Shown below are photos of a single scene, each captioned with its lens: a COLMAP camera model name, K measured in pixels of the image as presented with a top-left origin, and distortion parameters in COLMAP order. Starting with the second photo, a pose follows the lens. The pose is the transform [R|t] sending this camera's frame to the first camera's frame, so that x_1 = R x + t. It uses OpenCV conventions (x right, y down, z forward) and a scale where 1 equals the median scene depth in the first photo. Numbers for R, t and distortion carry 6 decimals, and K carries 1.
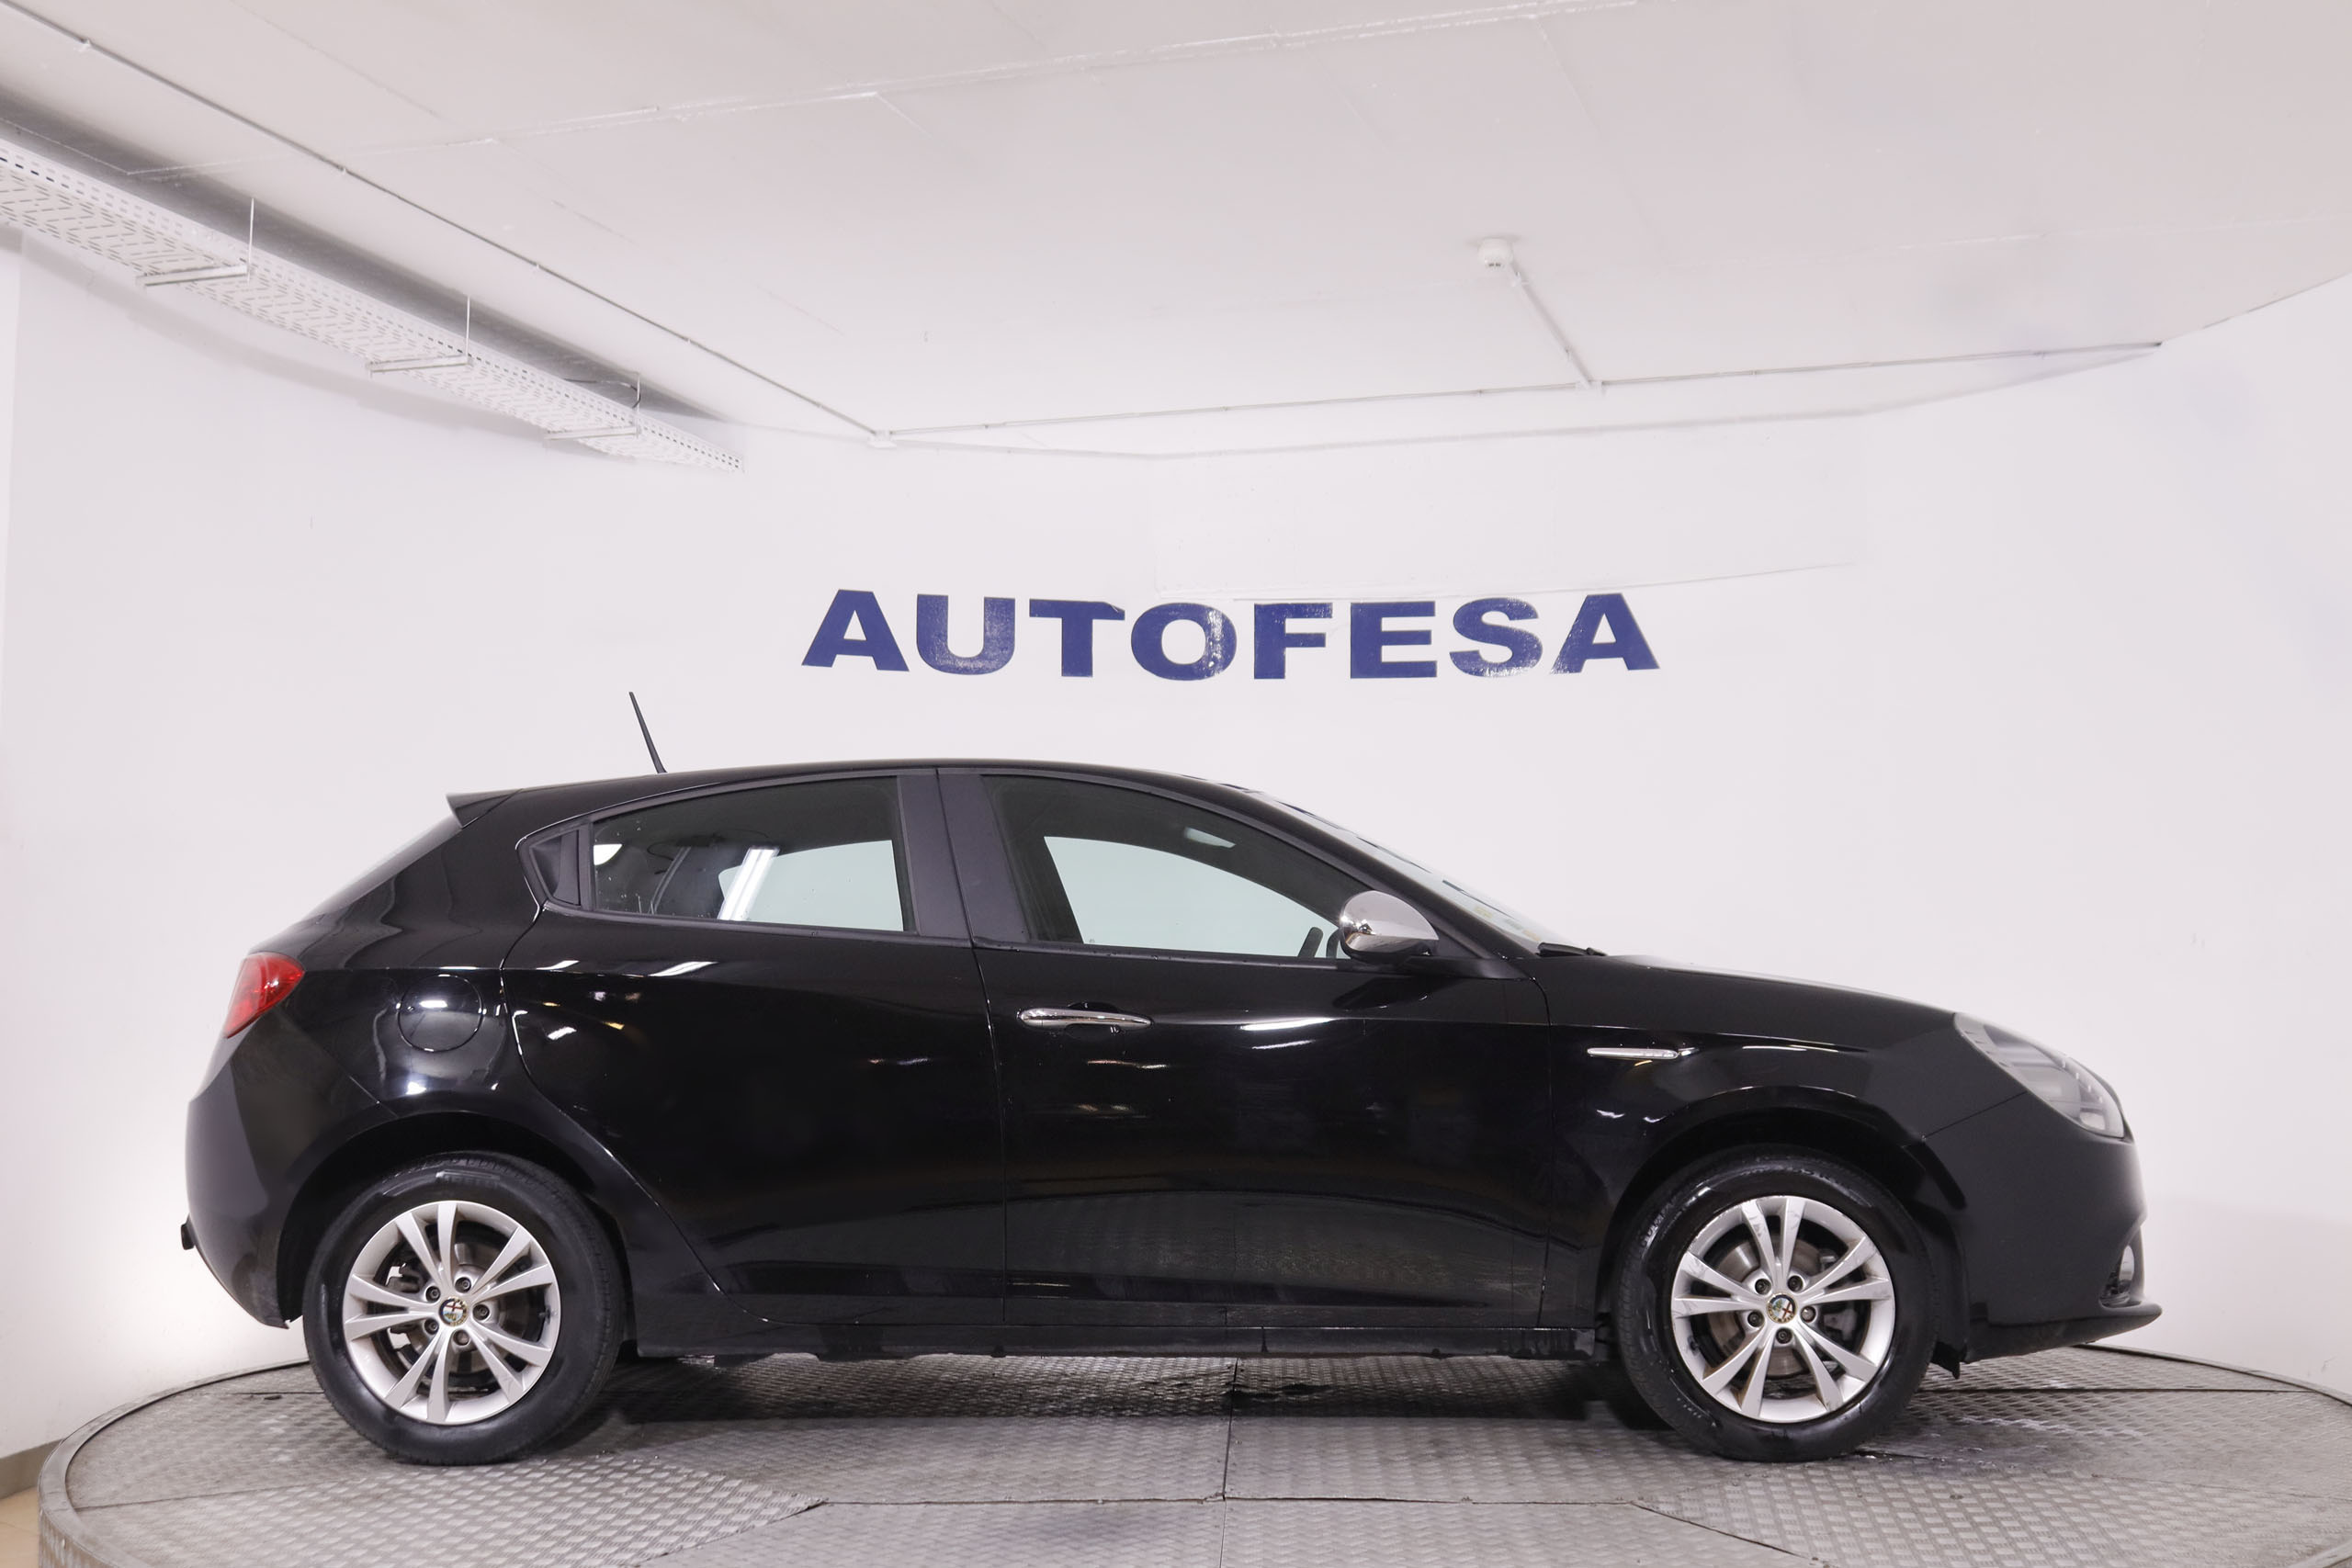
lens RADIAL K [[2750.2, 0, 1181.2], [0, 2750.2, 793.0], [0, 0, 1]] dist [-0.052904, 0.000000]
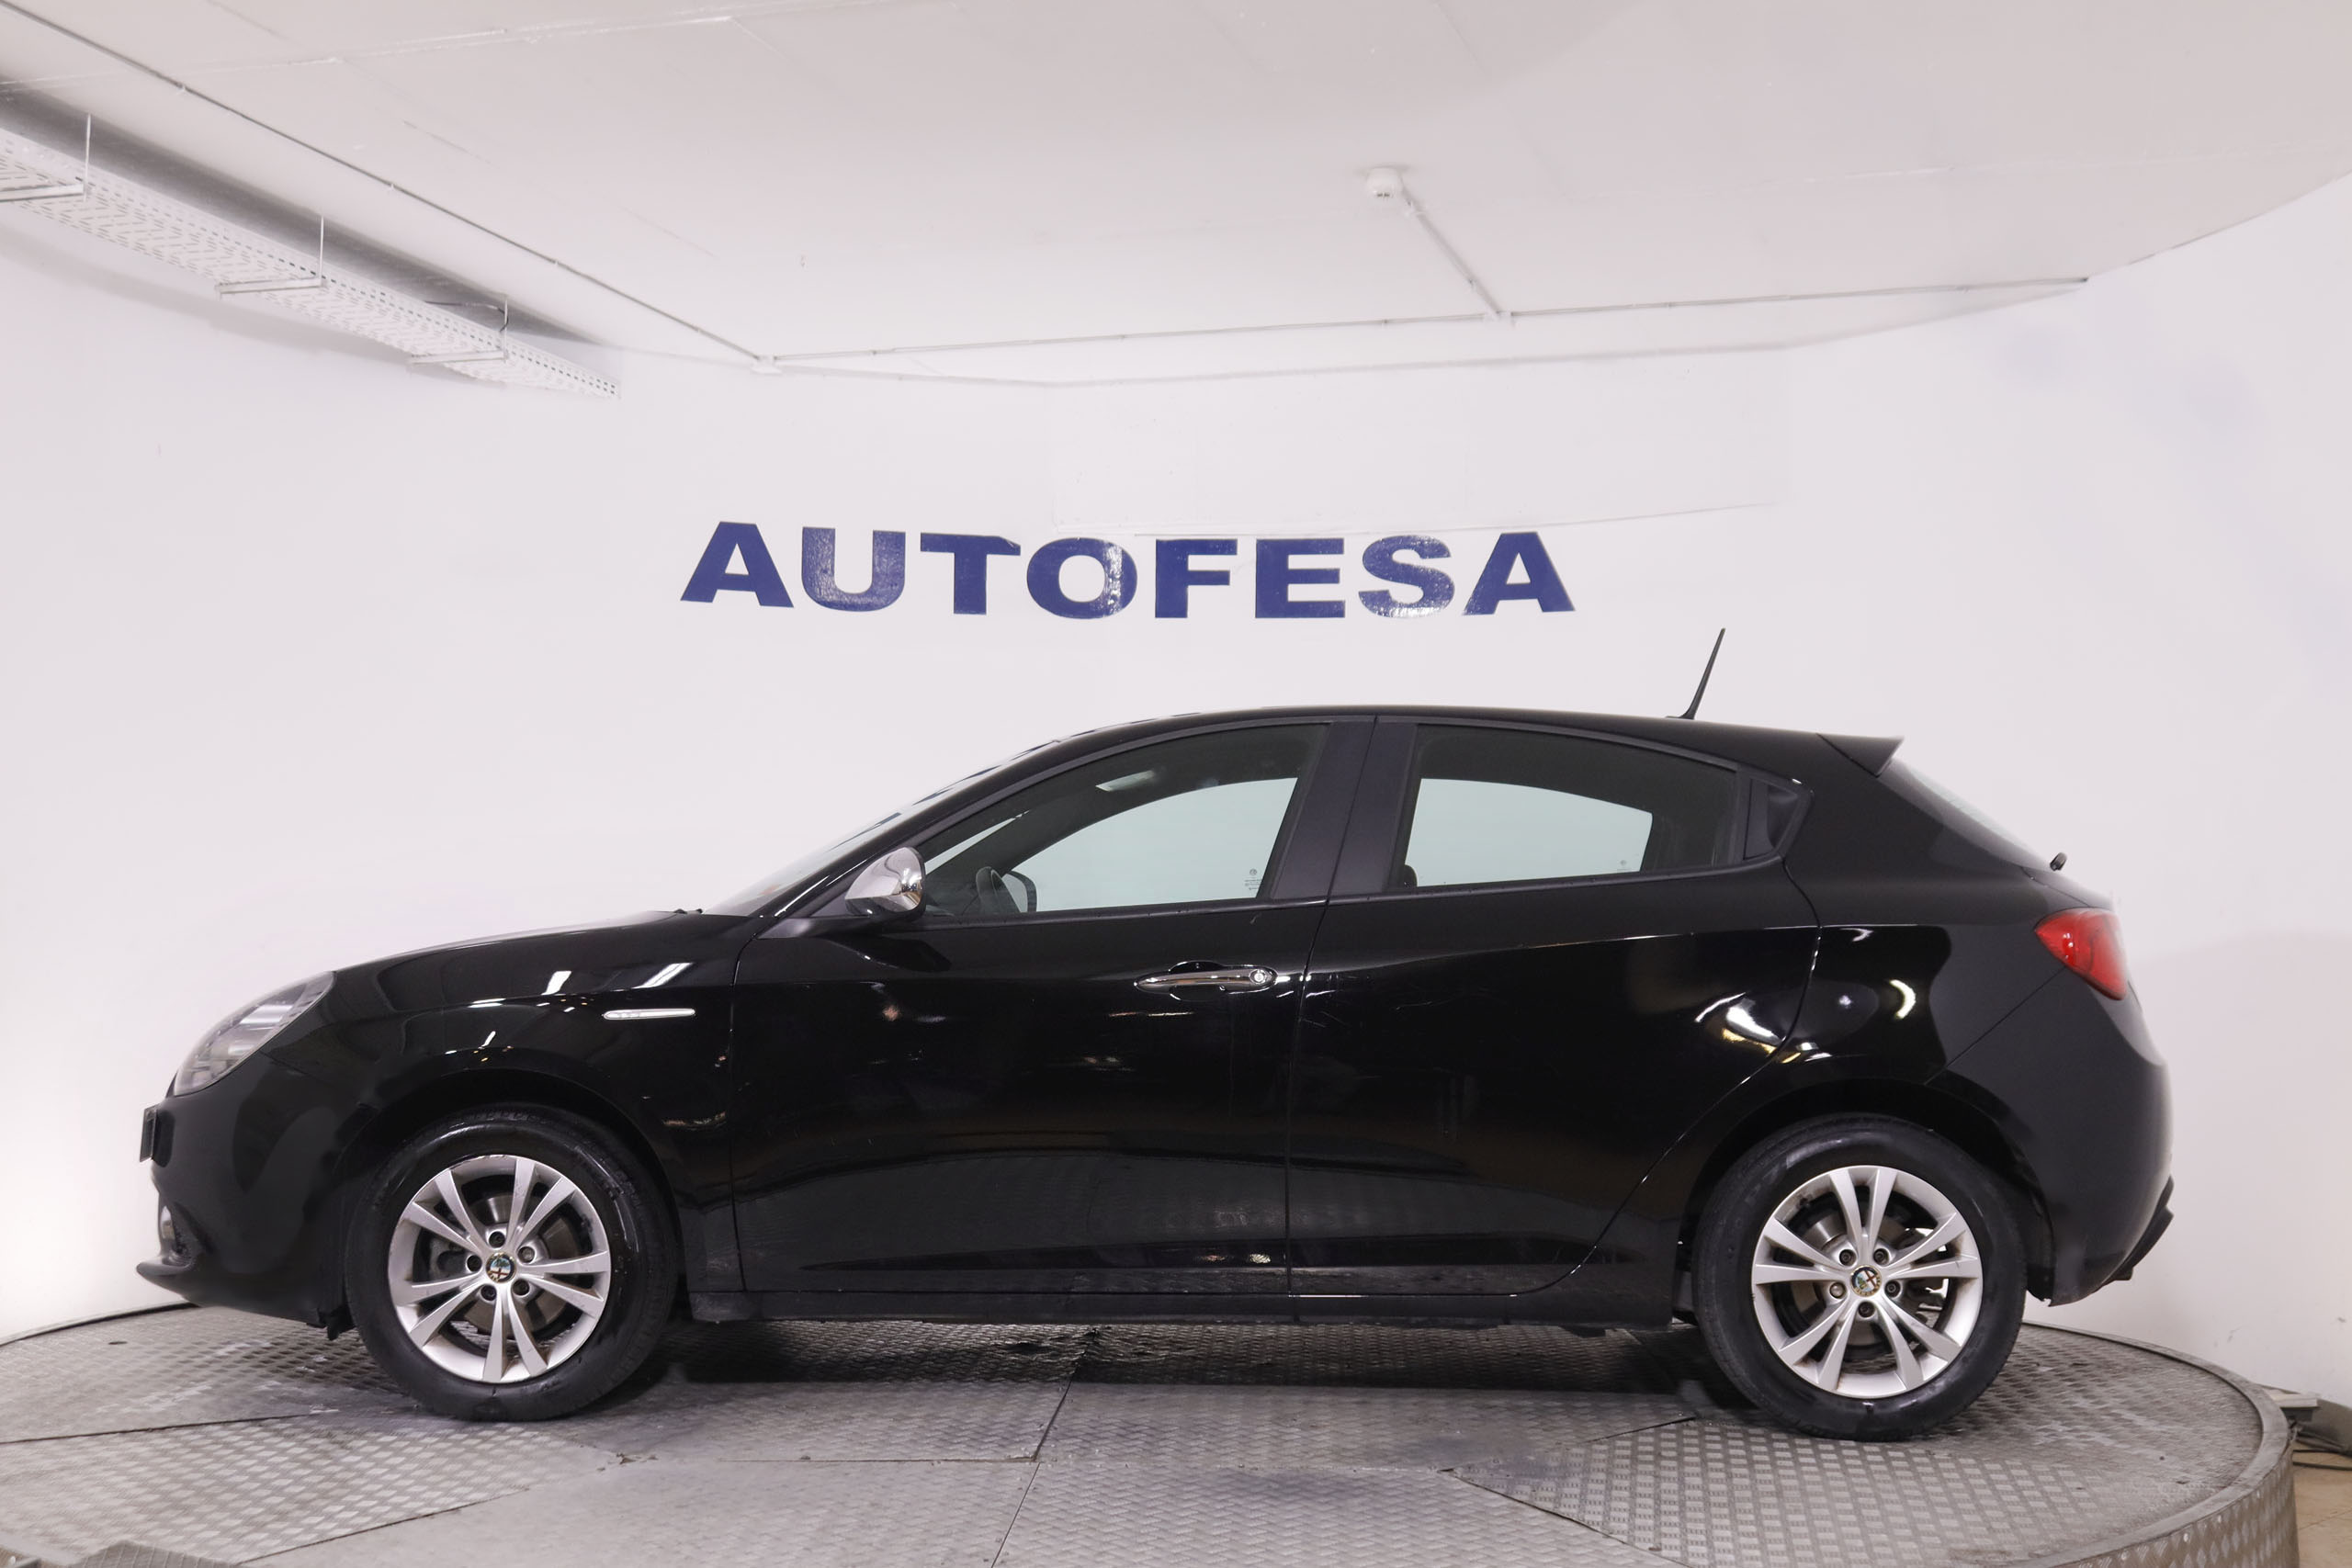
lens RADIAL K [[2942.3, 0, 1185.8], [0, 2942.3, 767.1], [0, 0, 1]] dist [-0.030818, 0.000000]
pose [[0.999897, 0.007186, 0.012398, 0.025622], [-0.007370, 0.999862, 0.014863, -0.004884], [-0.012290, -0.014953, 0.999813, -0.027921]]
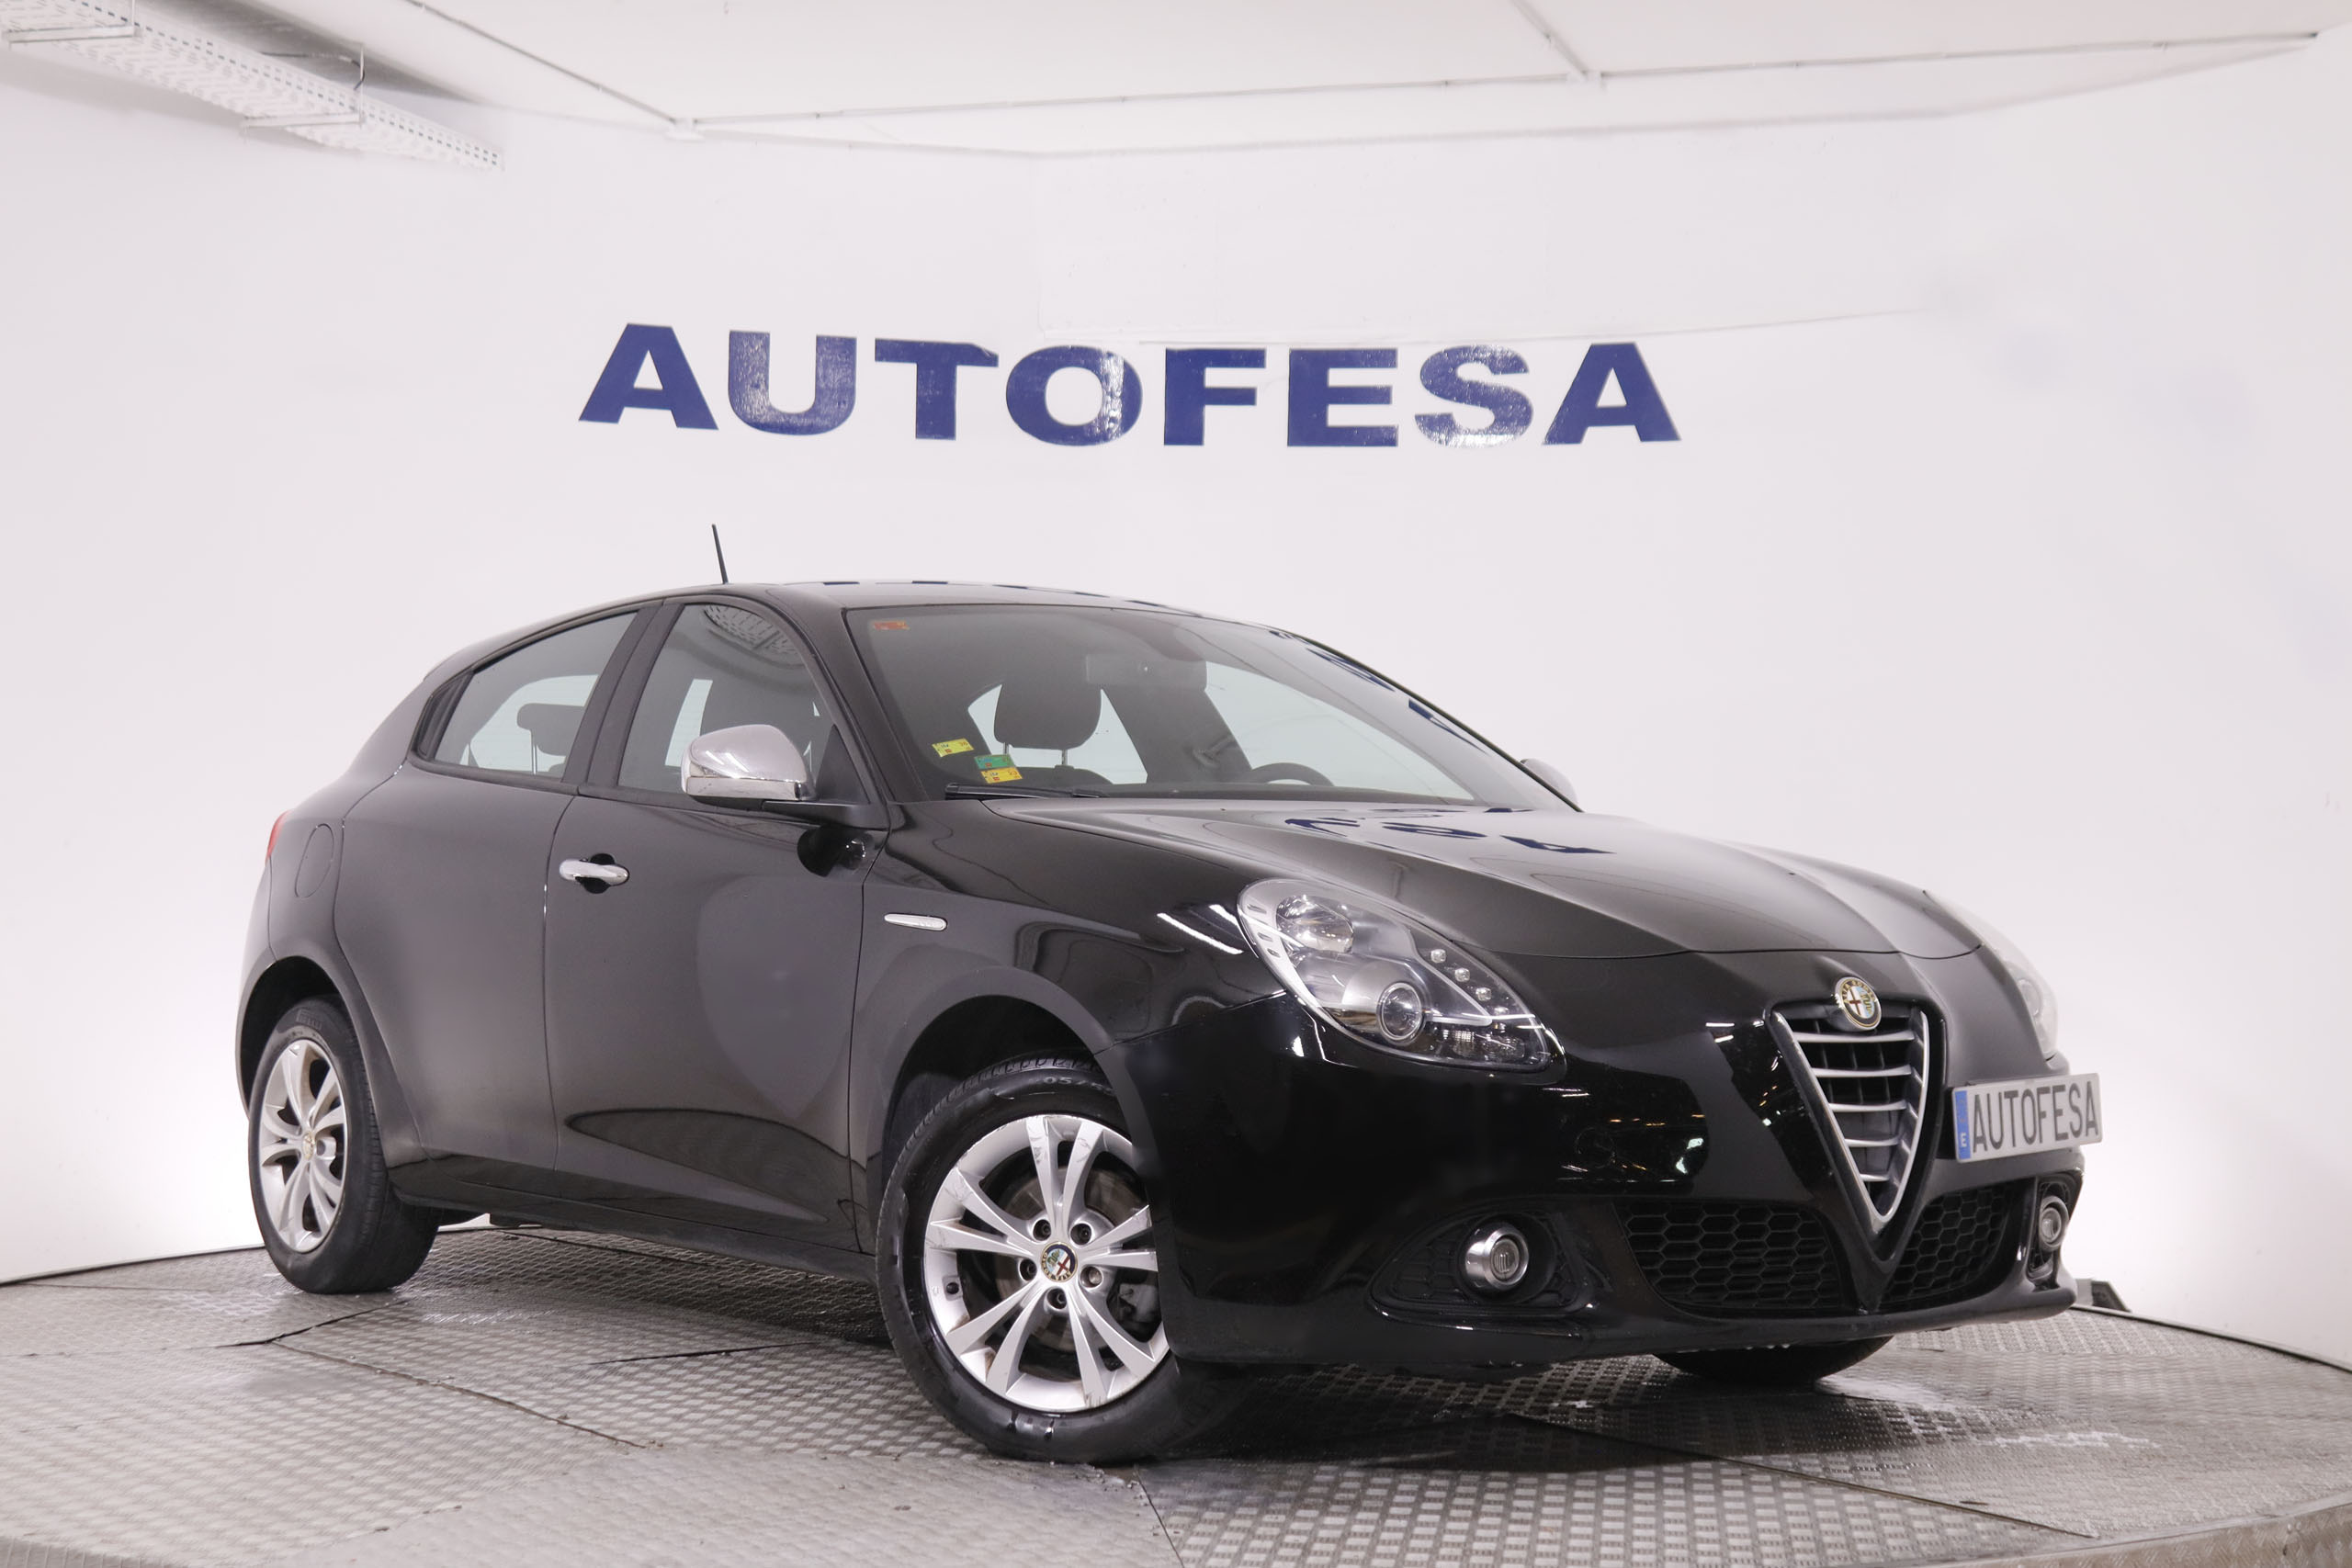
lens RADIAL K [[3833.0, 0, 1181.1], [0, 3833.0, 773.6], [0, 0, 1]] dist [0.038405, 0.000000]
pose [[0.999868, 0.015068, -0.006084, 0.040623], [-0.014695, 0.998251, 0.057261, -0.011327], [0.006936, -0.057164, 0.998341, -0.091327]]
